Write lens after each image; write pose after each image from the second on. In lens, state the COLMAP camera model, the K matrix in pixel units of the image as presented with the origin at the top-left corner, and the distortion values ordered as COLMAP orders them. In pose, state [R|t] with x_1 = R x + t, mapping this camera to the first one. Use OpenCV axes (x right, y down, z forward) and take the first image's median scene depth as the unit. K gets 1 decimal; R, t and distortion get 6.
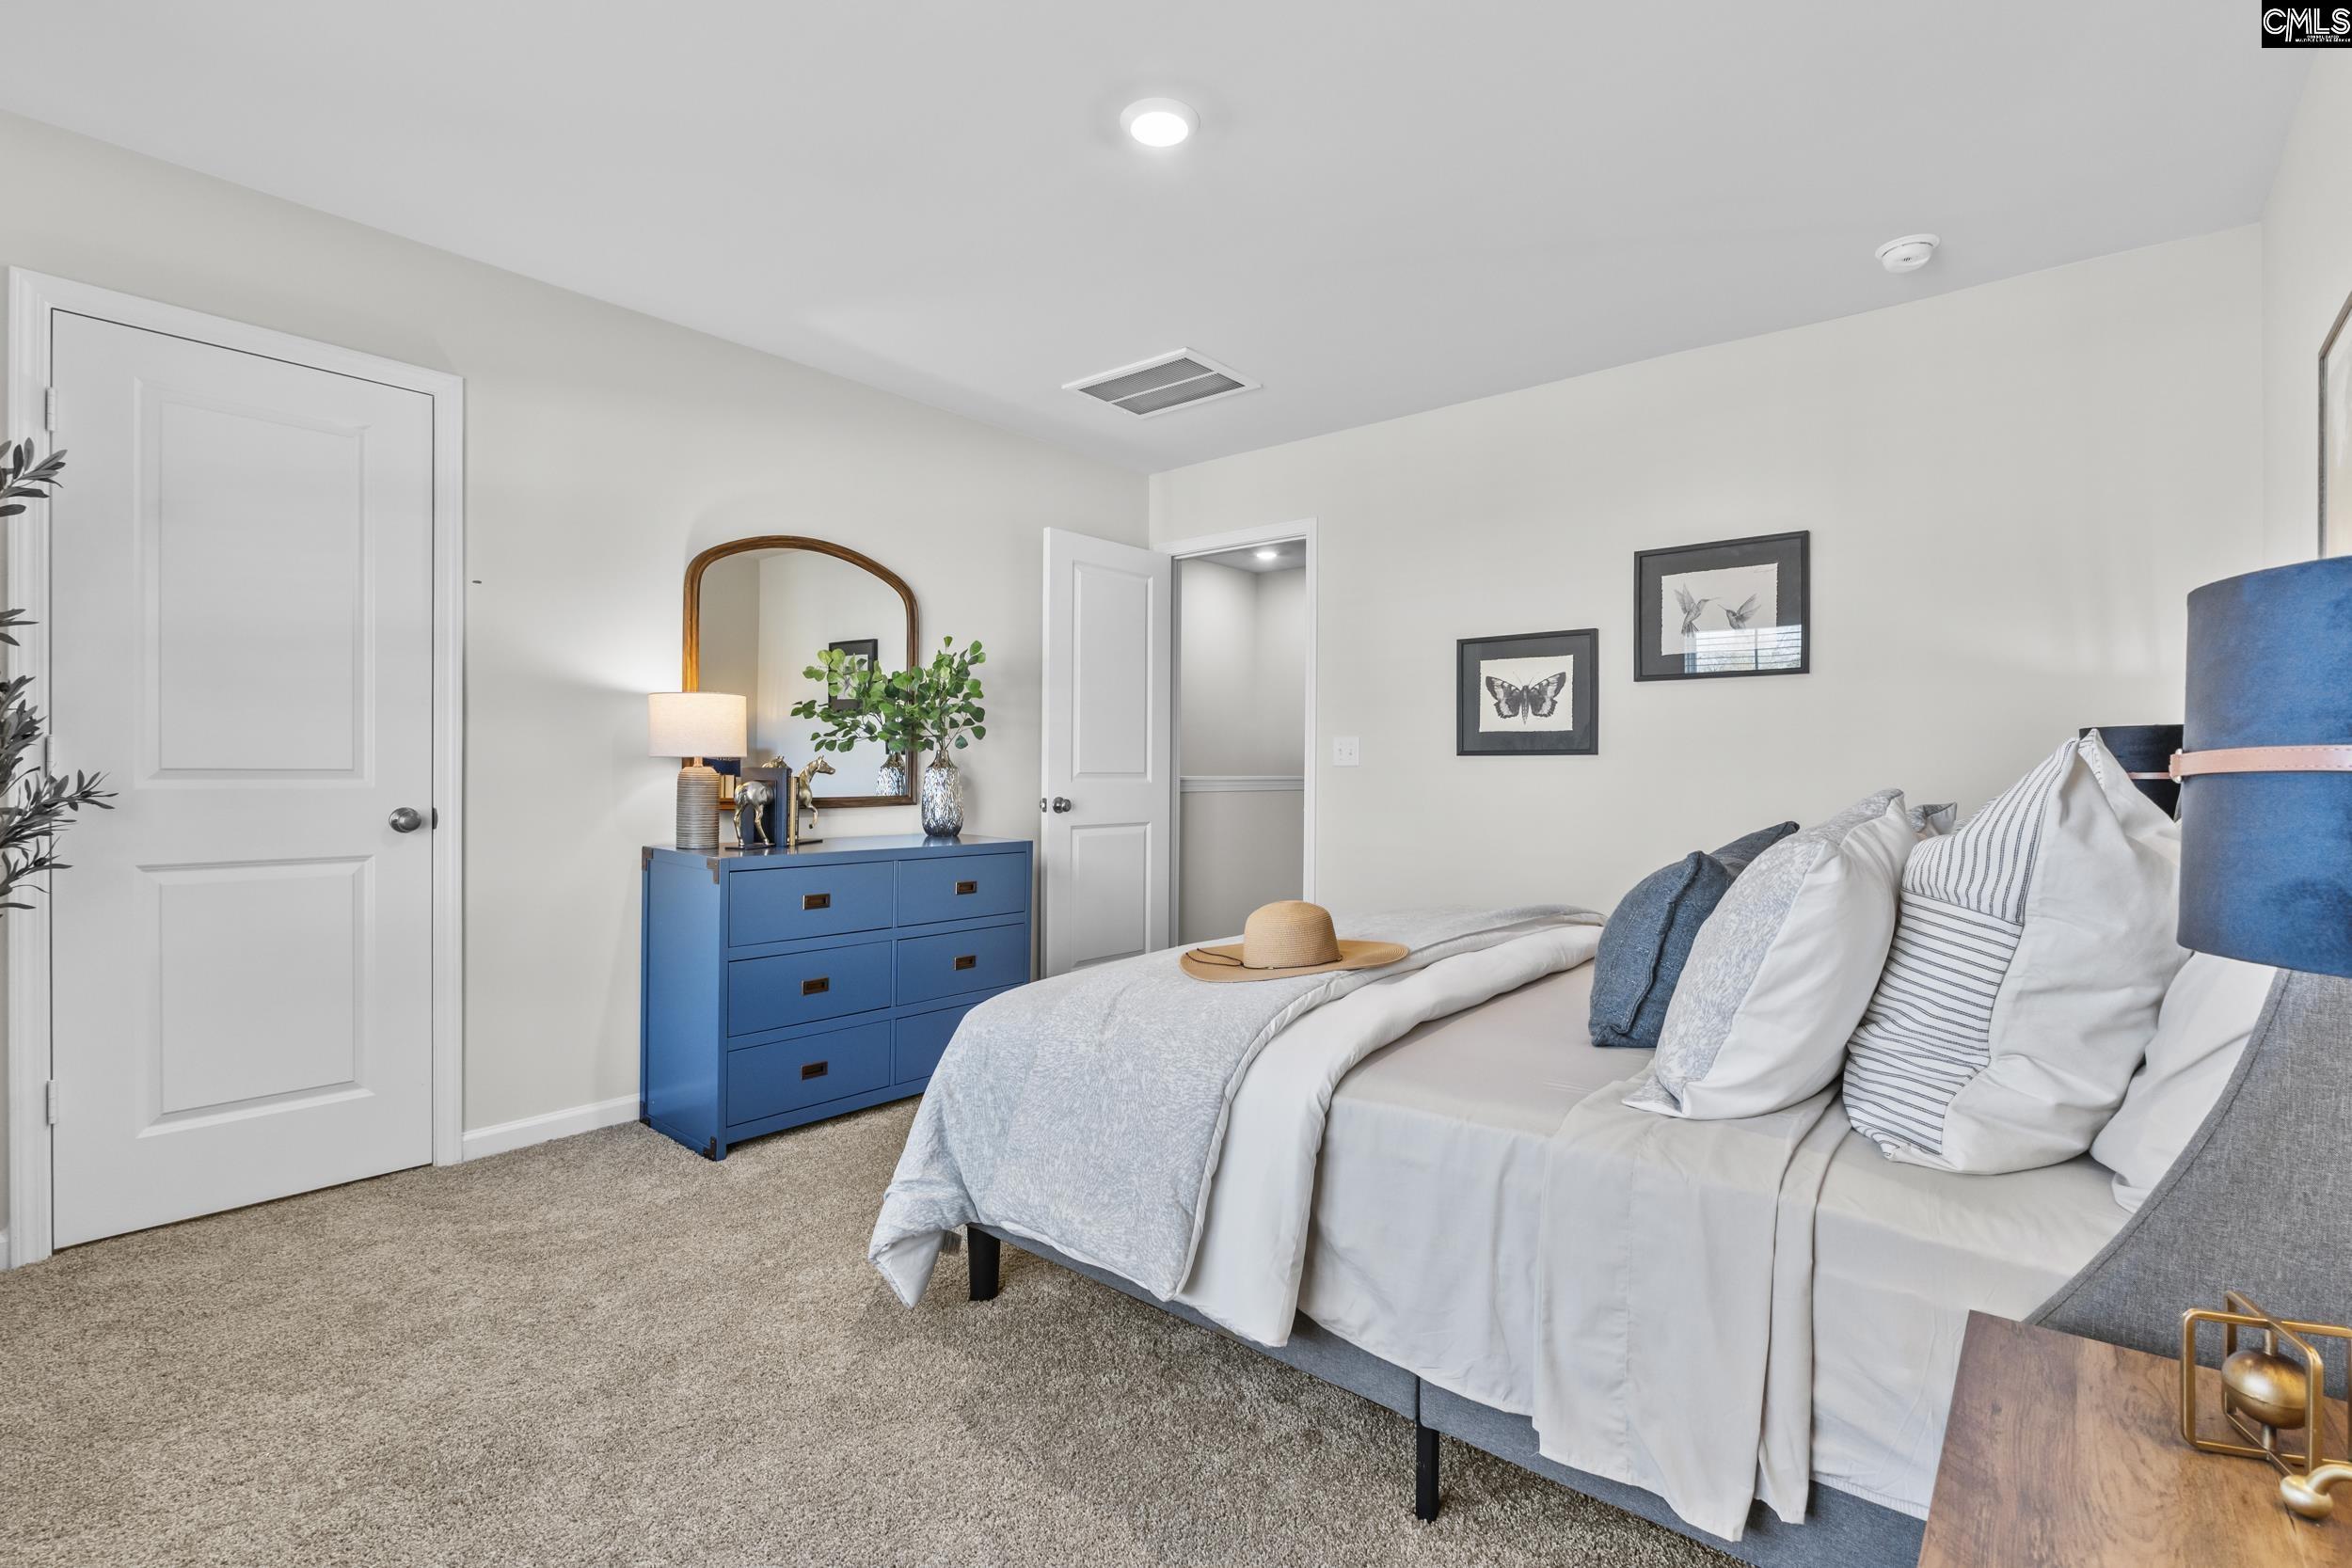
lens RADIAL K [[1087.4, 0, 1172.8], [0, 1087.4, 772.0], [0, 0, 1]] dist [-0.009312, -0.000700]
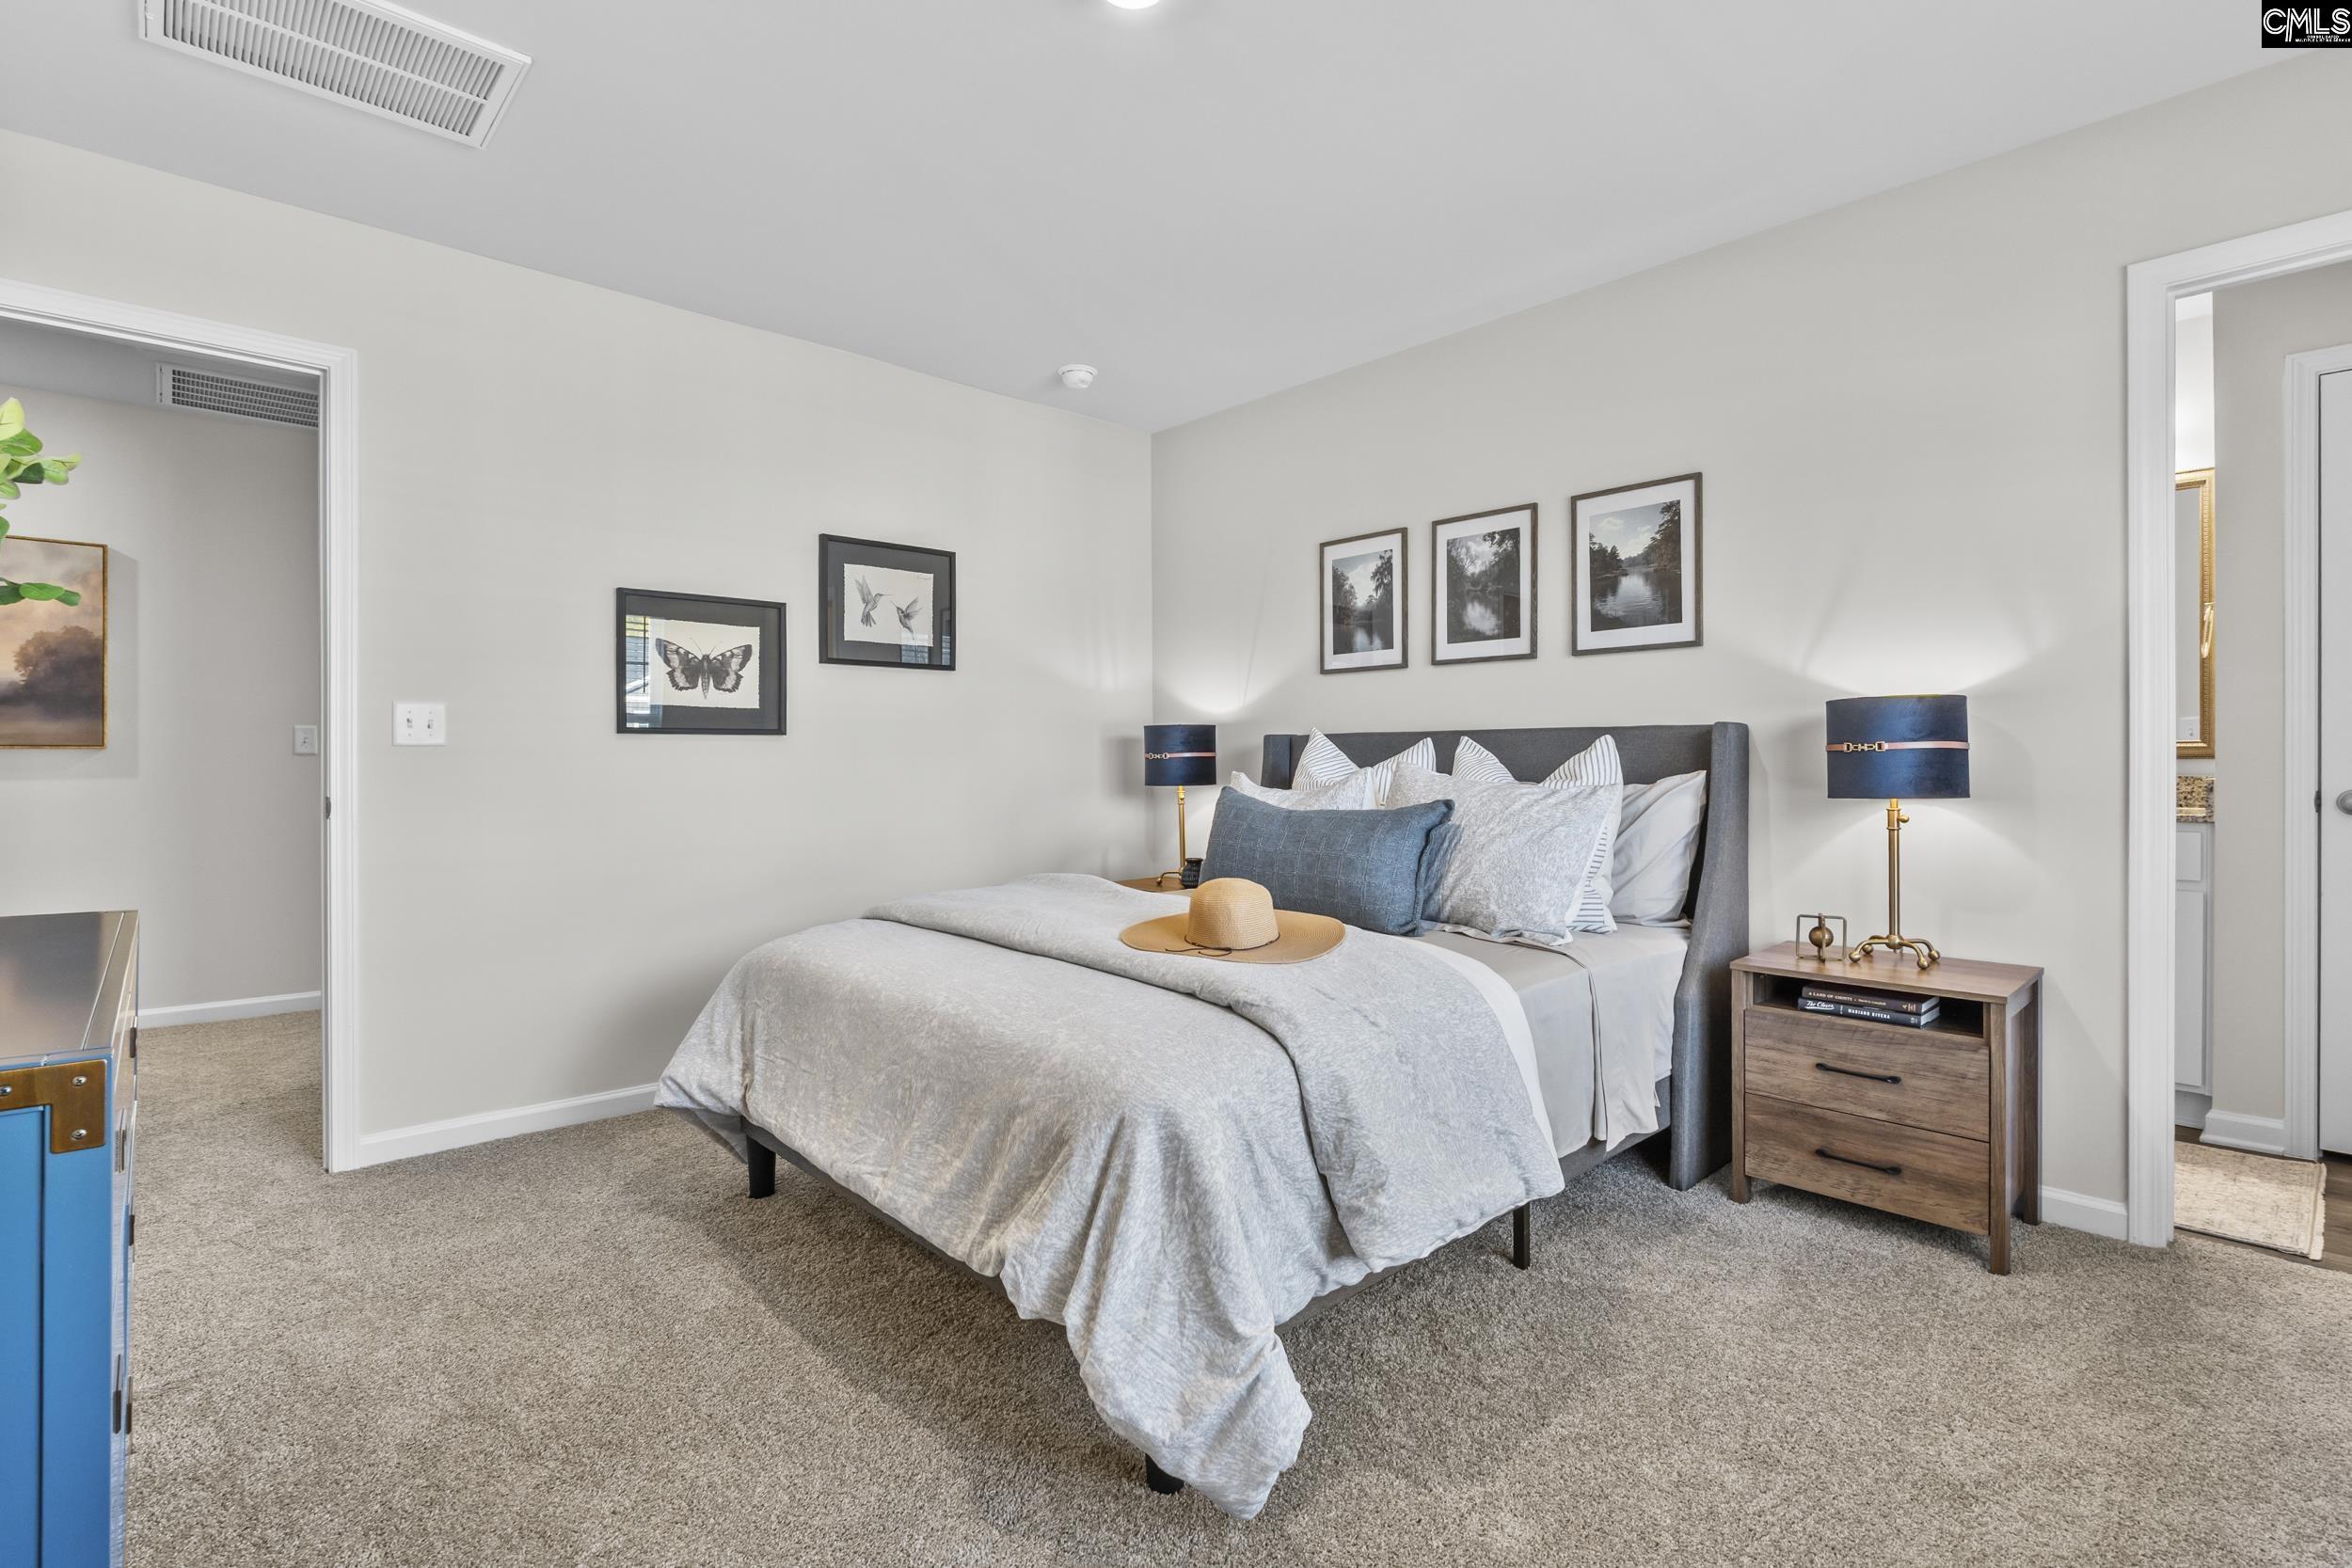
lens RADIAL K [[1087.4, 0, 1171.5], [0, 1087.4, 773.4], [0, 0, 1]] dist [-0.009312, -0.000700]
pose [[0.149430, -0.014366, 0.988668, -0.499680], [0.004930, 0.999893, 0.013784, 0.006166], [-0.988760, 0.002815, 0.149485, 0.510124]]
